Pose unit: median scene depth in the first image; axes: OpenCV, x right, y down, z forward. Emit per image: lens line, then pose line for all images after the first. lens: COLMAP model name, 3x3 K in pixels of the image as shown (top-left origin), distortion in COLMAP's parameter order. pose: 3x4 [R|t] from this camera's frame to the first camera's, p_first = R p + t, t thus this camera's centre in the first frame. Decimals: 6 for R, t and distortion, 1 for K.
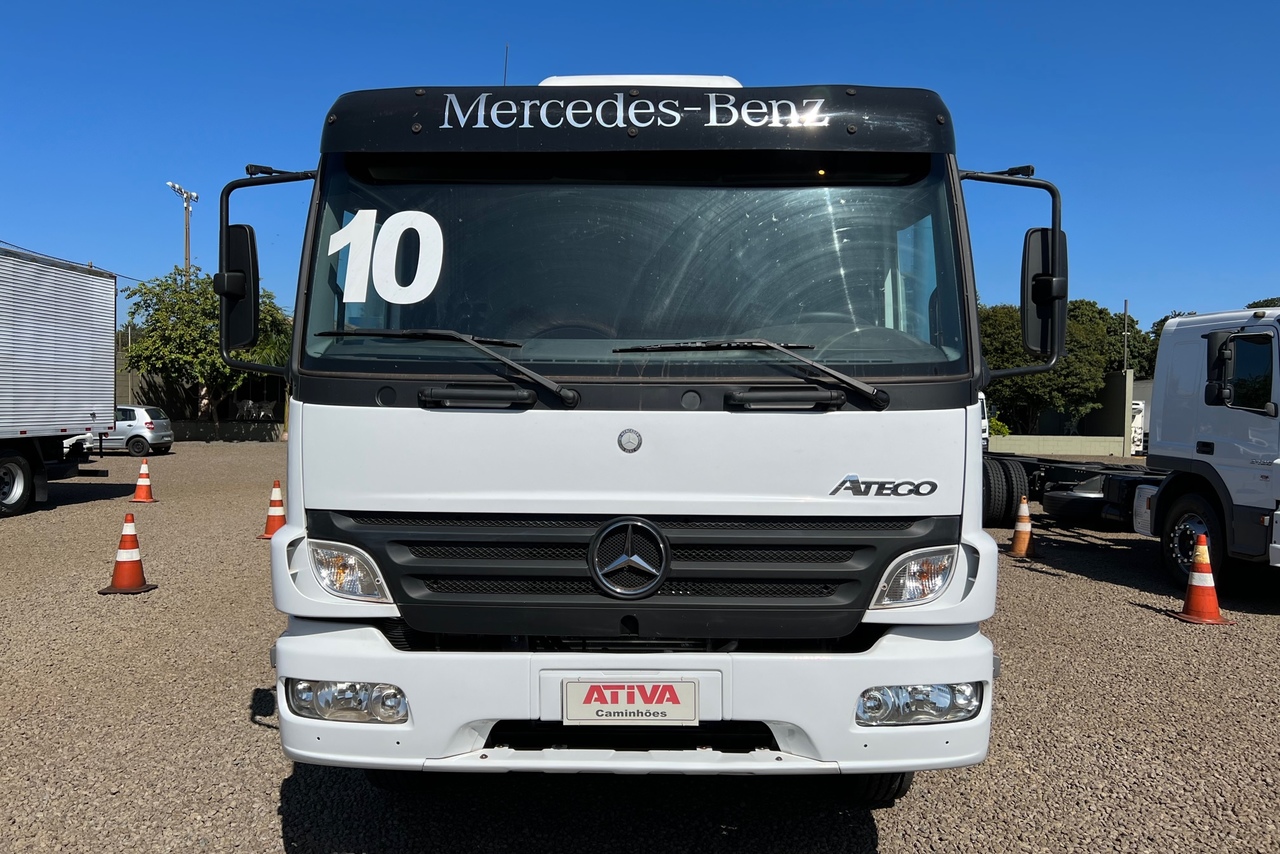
lens RADIAL K [[962.3, 0, 639.3], [0, 962.3, 426.0], [0, 0, 1]] dist [0.089717, -0.105414]
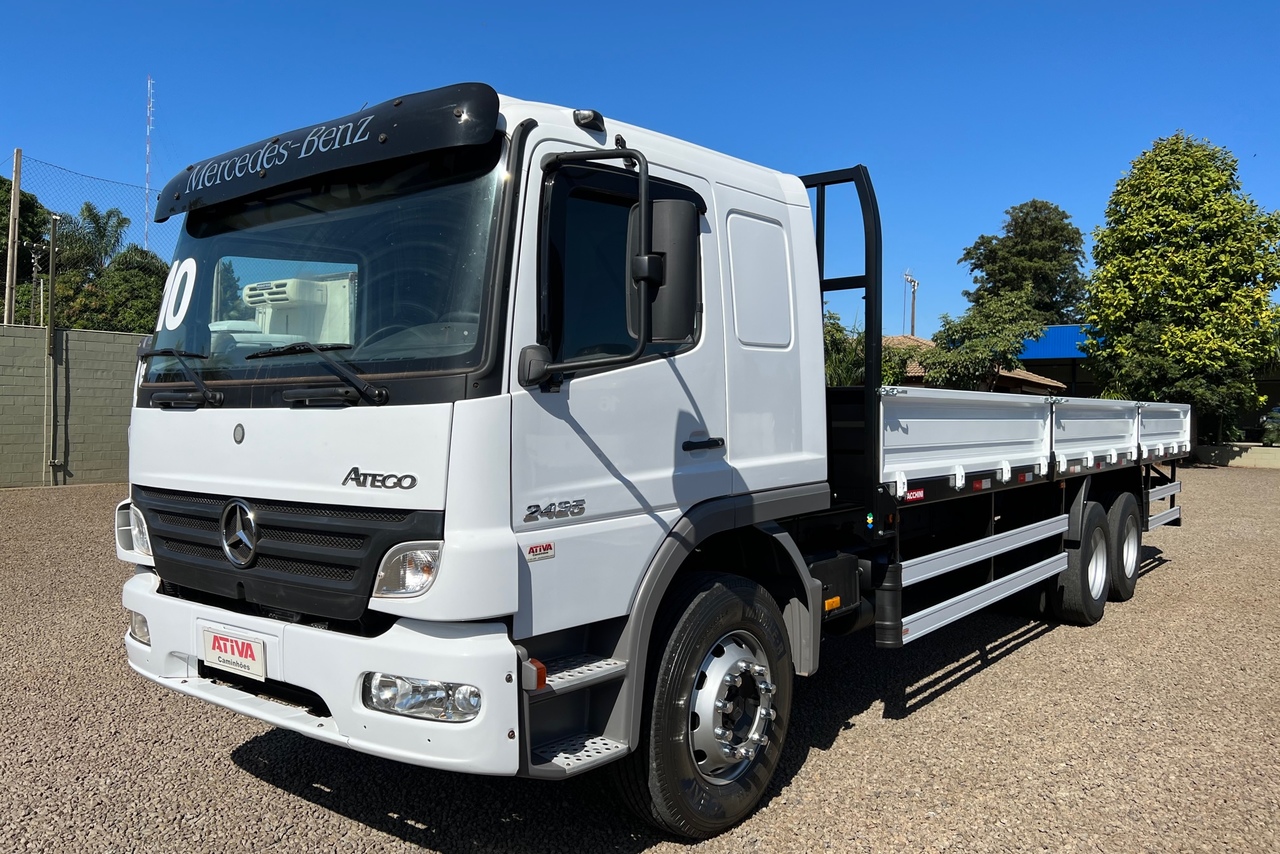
lens RADIAL K [[962.3, 0, 639.3], [0, 962.3, 426.0], [0, 0, 1]] dist [0.089717, -0.105414]
pose [[0.784227, -0.003091, -0.620466, 1.114715], [-0.006082, 0.999901, -0.012668, 0.017762], [0.620444, 0.013709, 0.784131, 0.361813]]
